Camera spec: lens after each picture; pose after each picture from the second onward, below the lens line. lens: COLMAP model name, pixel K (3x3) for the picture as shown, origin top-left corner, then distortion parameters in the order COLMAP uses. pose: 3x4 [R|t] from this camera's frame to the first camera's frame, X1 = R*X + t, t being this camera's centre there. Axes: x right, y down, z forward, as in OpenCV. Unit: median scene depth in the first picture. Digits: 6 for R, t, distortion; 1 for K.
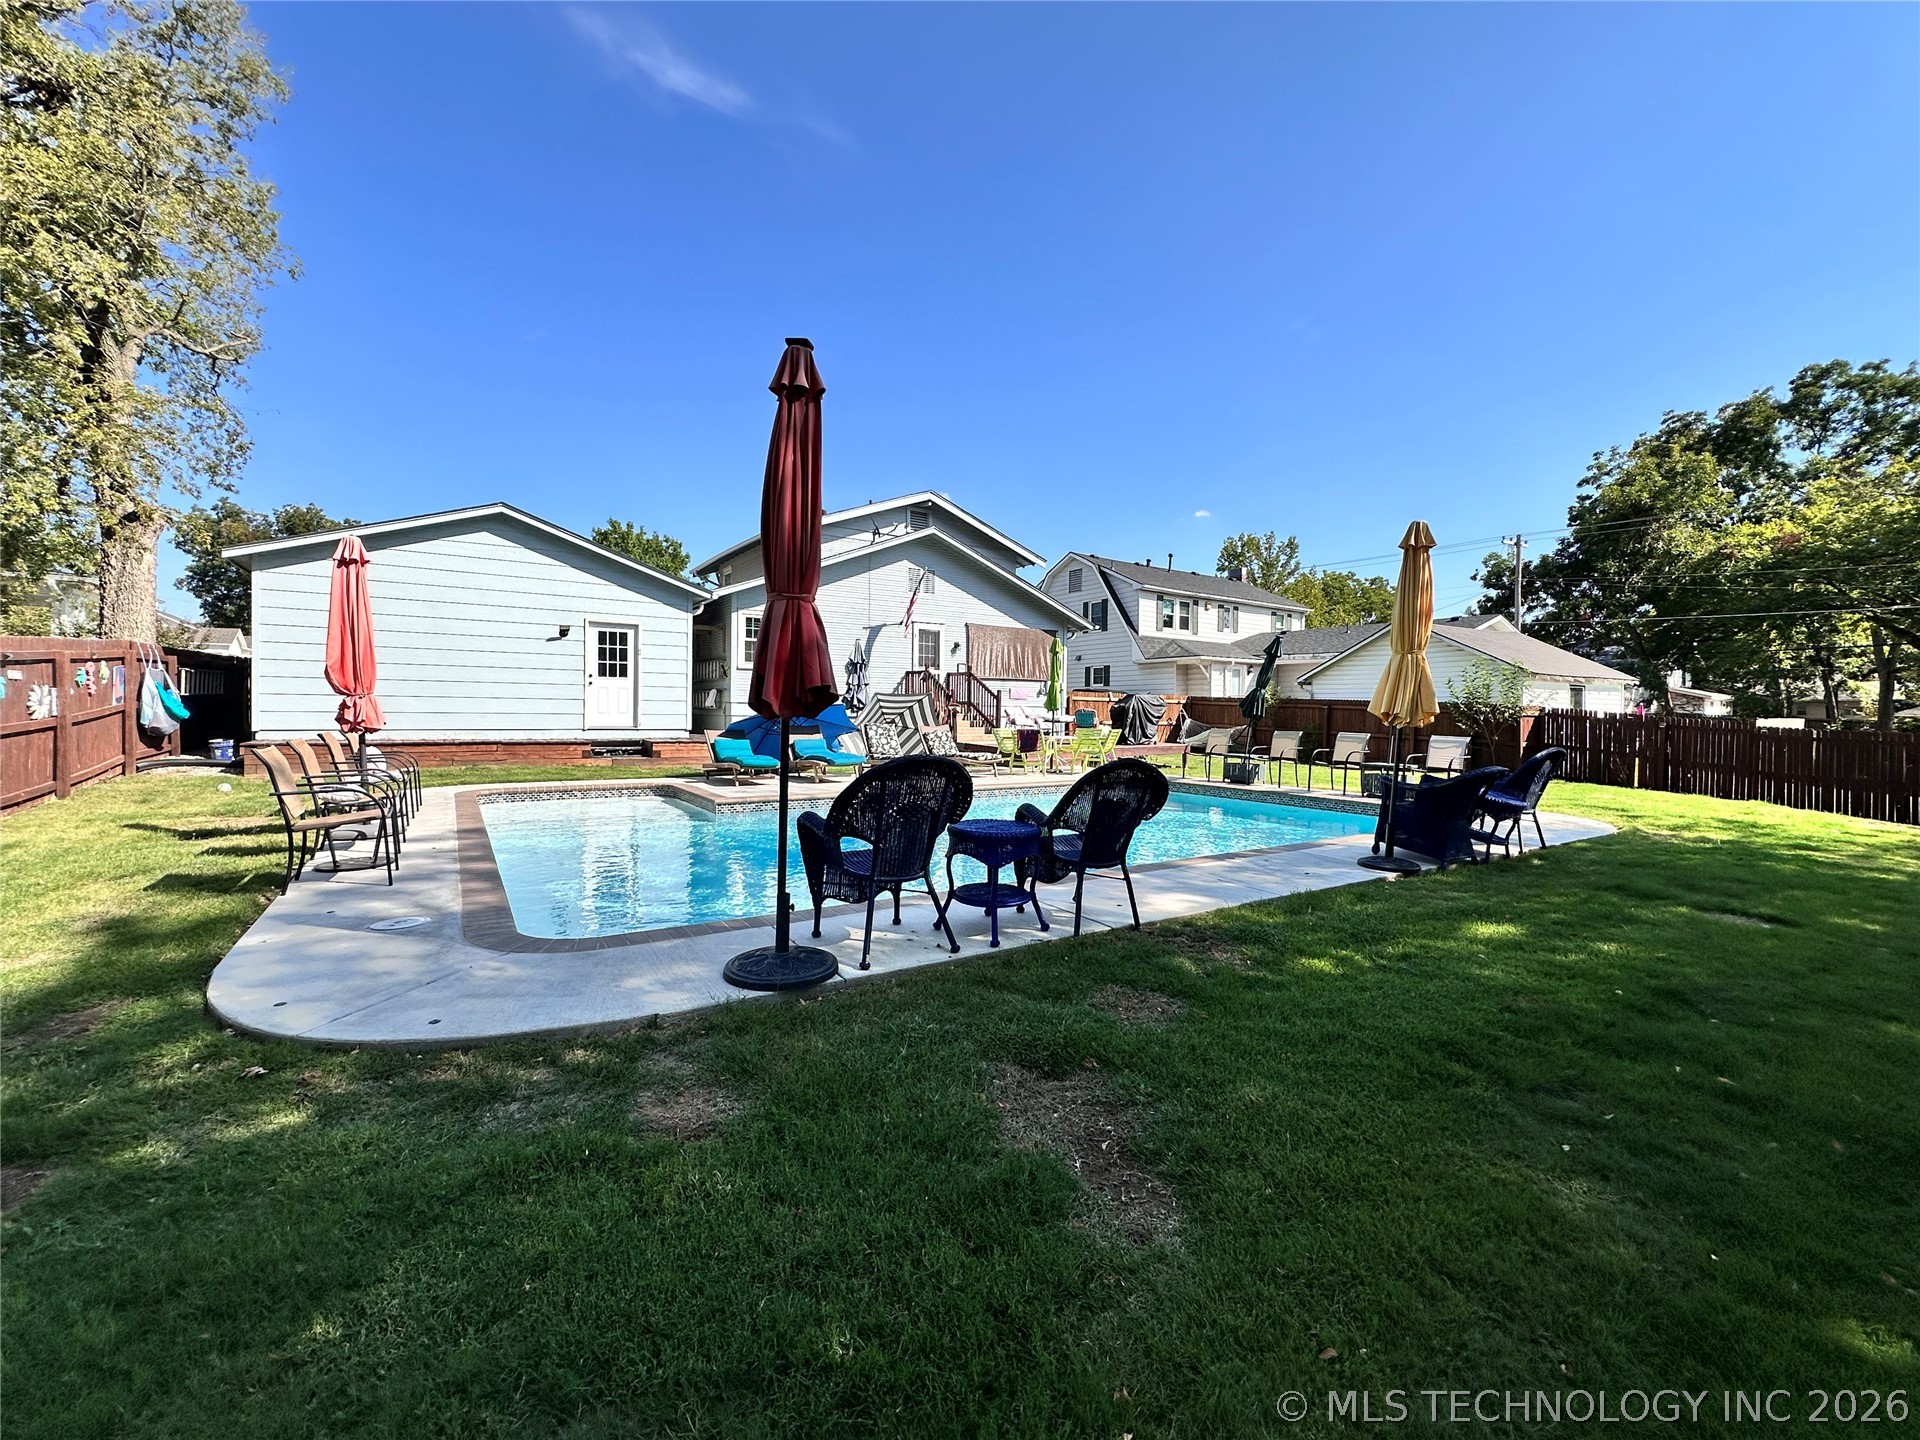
lens RADIAL K [[757.1, 0, 960.0], [0, 757.1, 720.0], [0, 0, 1]] dist [0.001055, 0.000112]
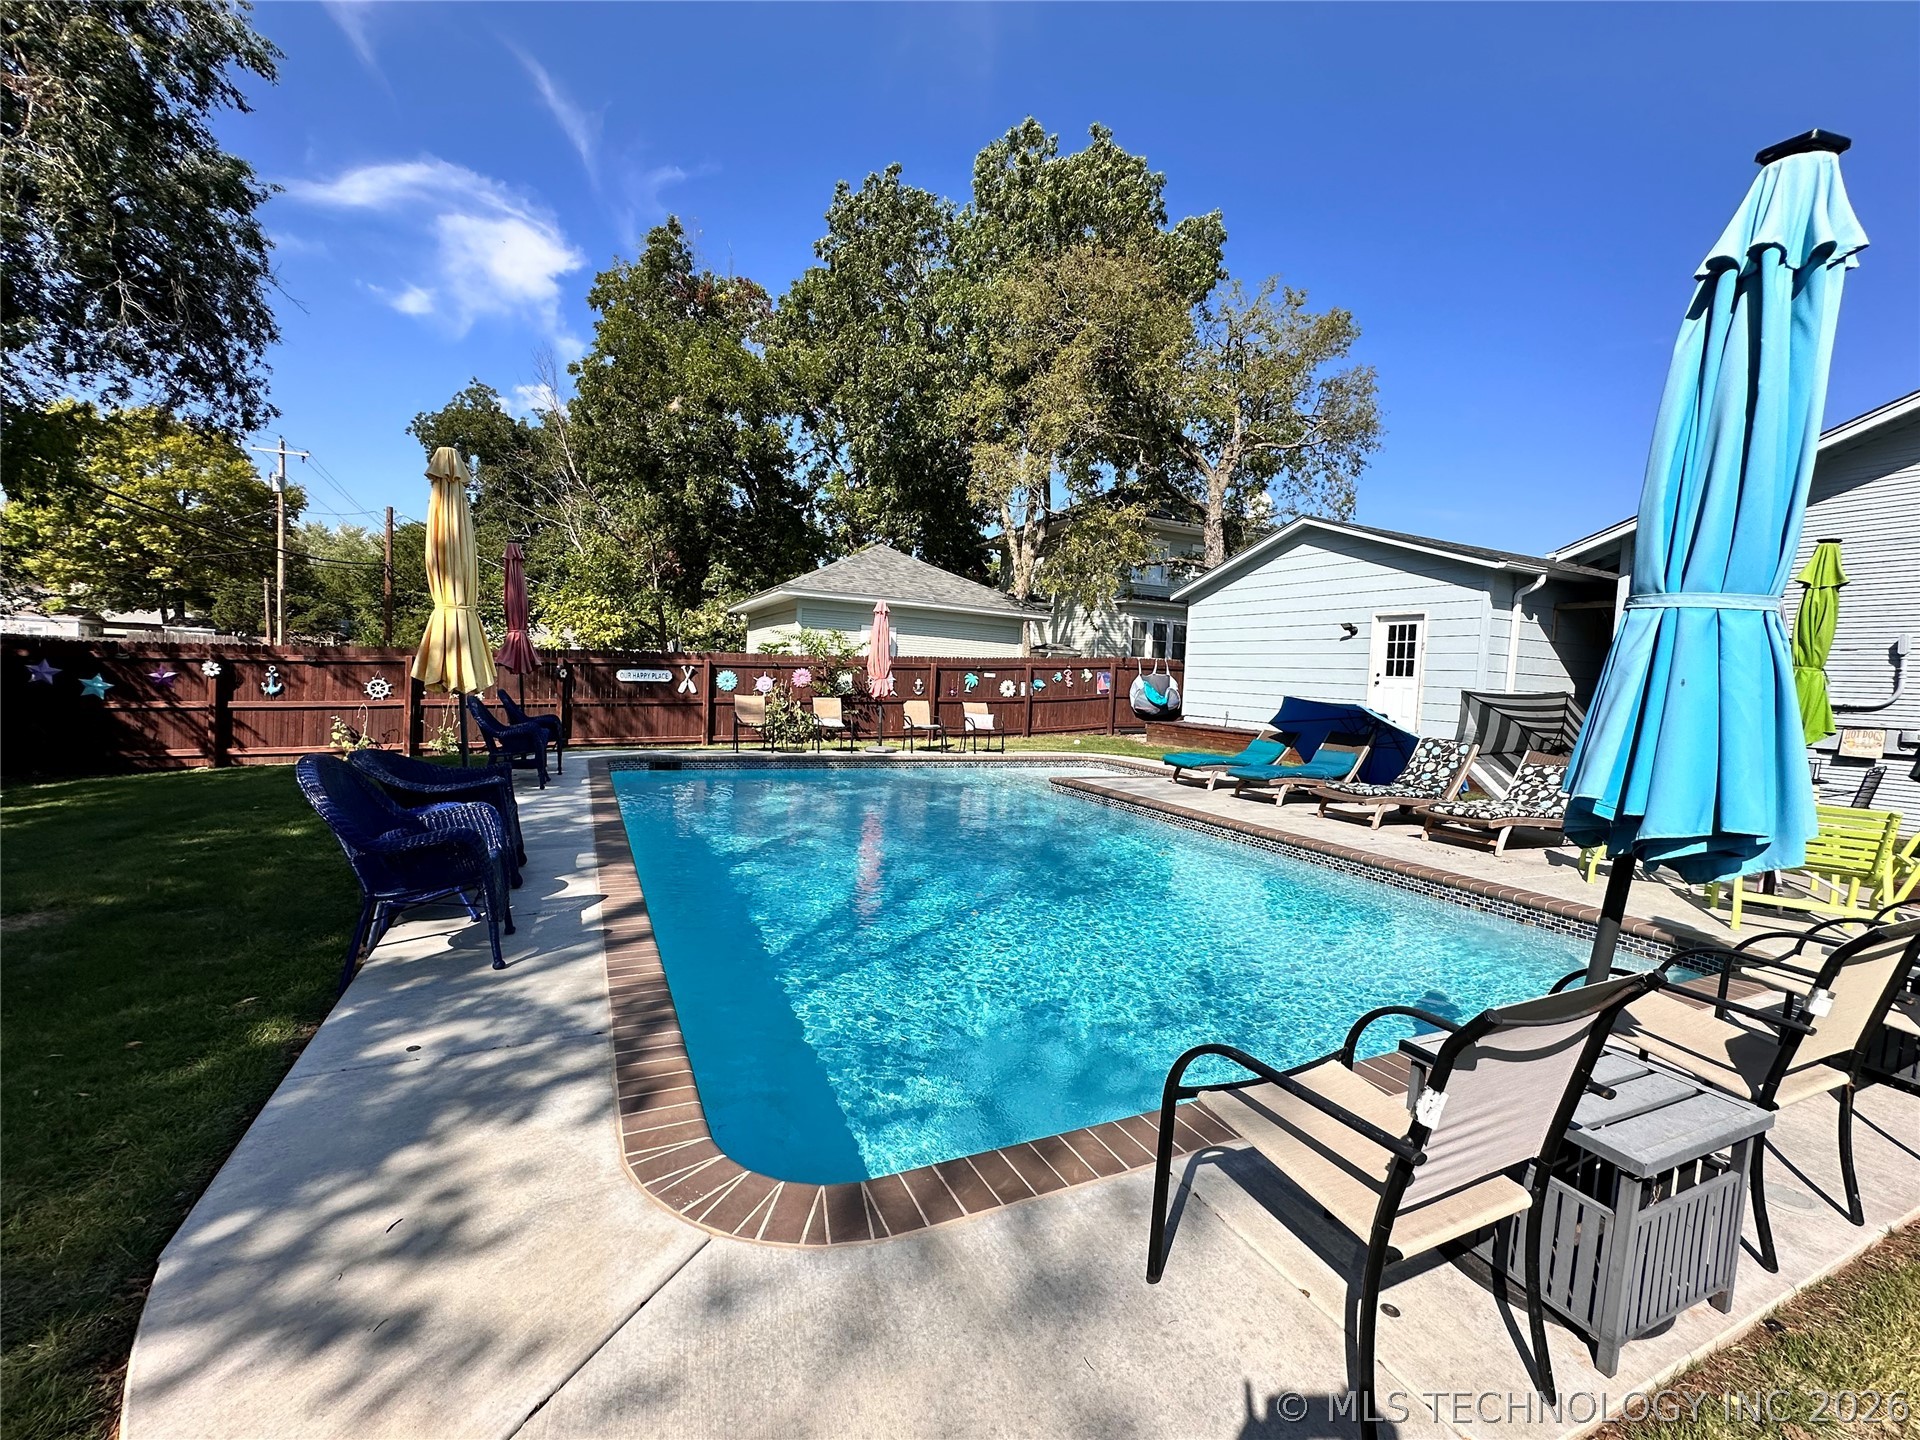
lens RADIAL K [[794.2, 0, 960.0], [0, 794.2, 720.0], [0, 0, 1]] dist [-0.003371, -0.000337]
pose [[-0.099050, 0.036382, -0.994417, 0.385905], [-0.063498, 0.997064, 0.042804, -0.009340], [0.993054, 0.067384, -0.096449, 0.433132]]
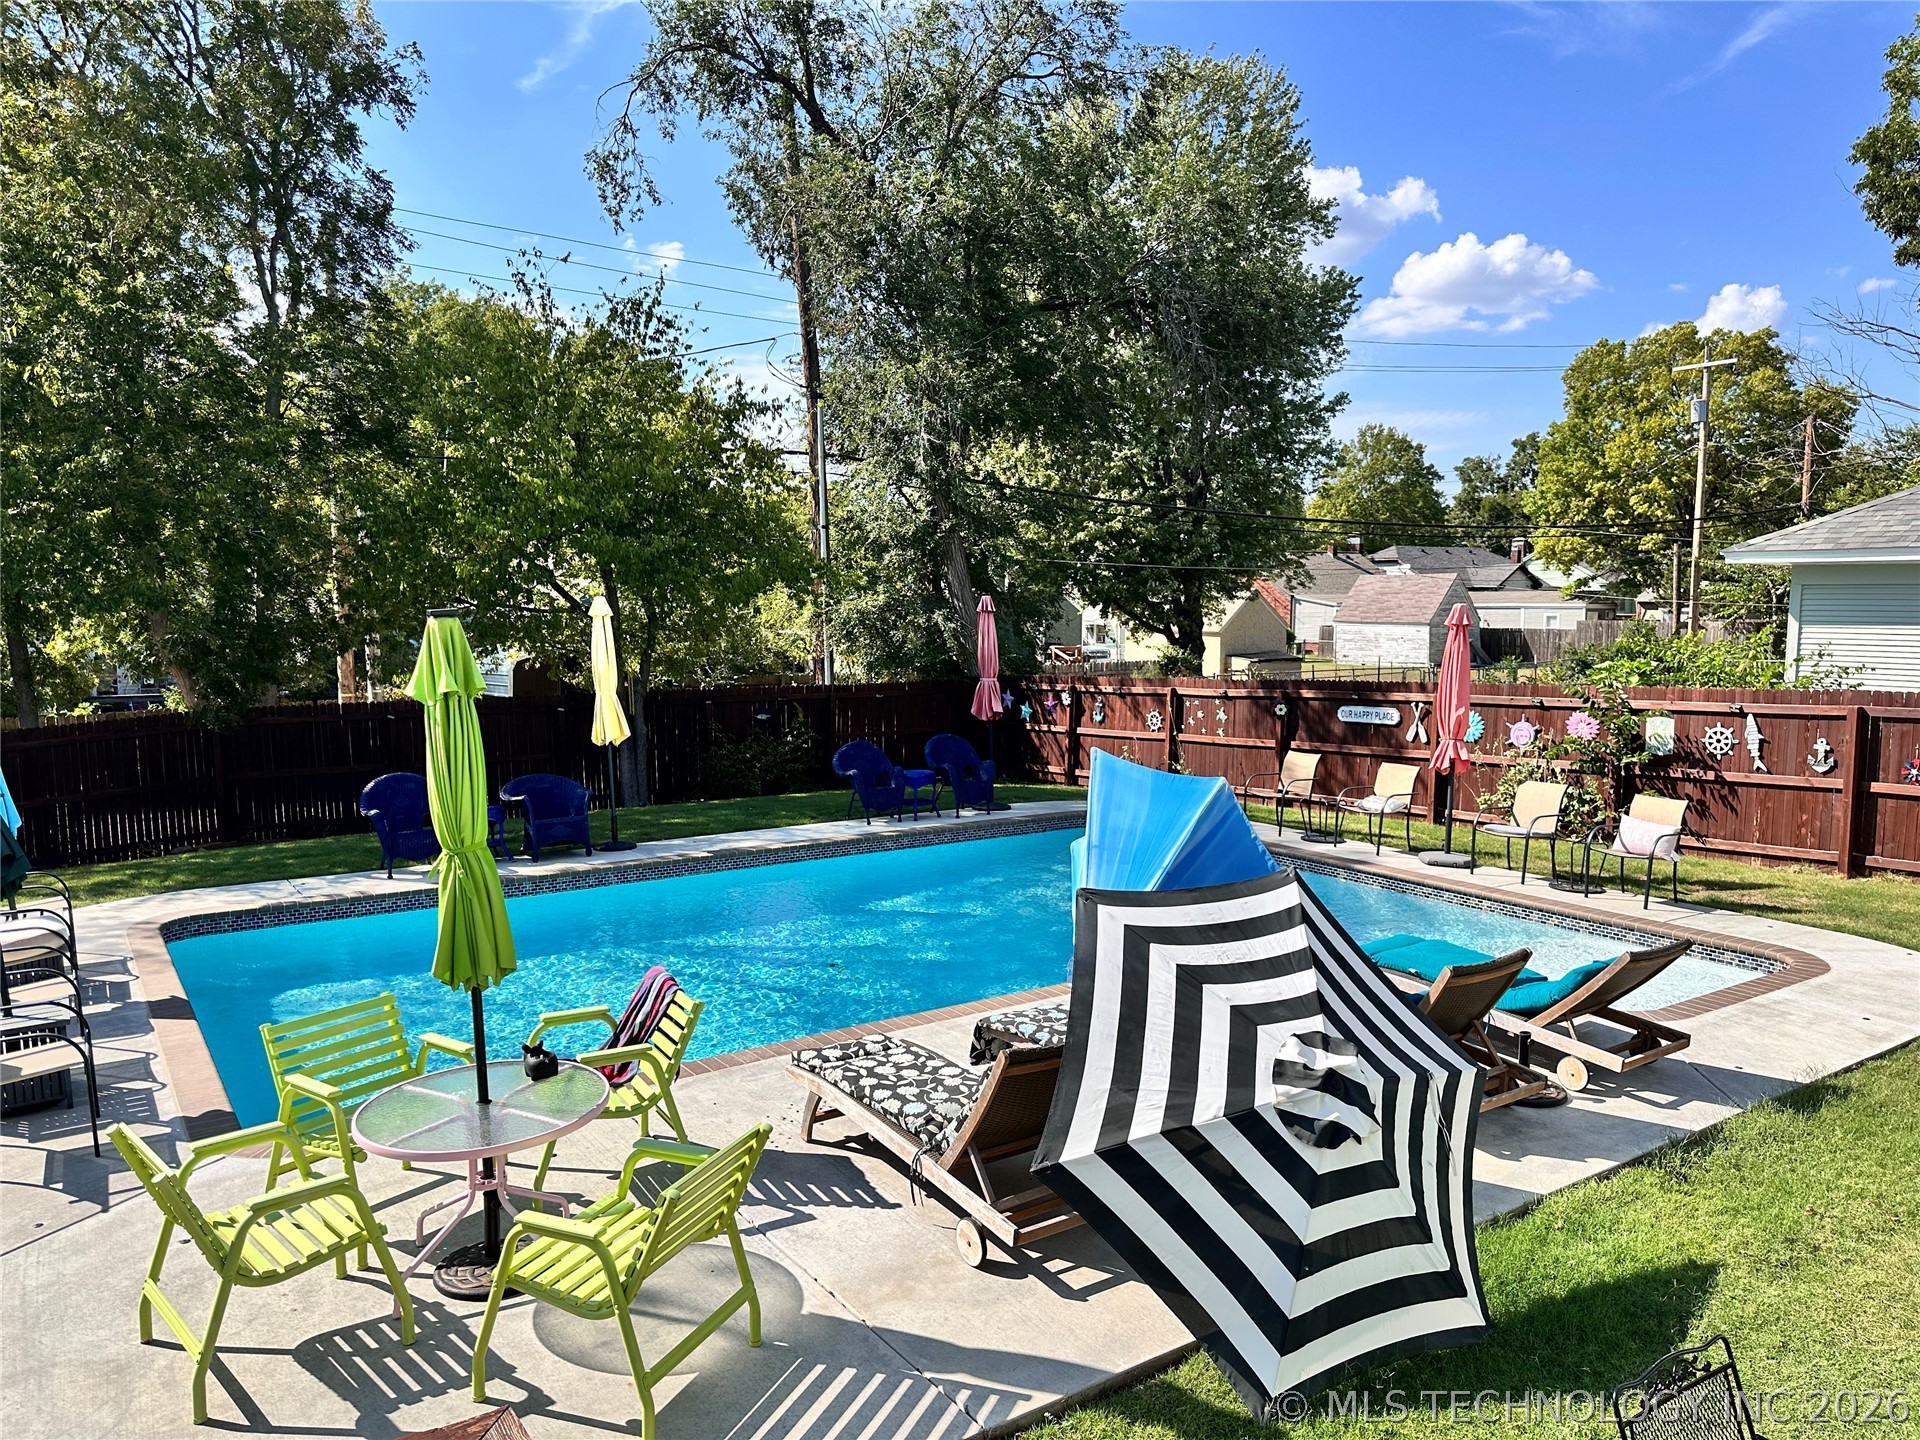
lens RADIAL K [[1334.8, 0, 982.2], [0, 1334.8, 739.8], [0, 0, 1]] dist [0.166162, -0.276564]
pose [[-0.998993, -0.011176, -0.043459, -0.004340], [-0.016369, 0.992512, 0.121042, -0.087580], [0.041781, 0.121631, -0.991696, 0.952648]]
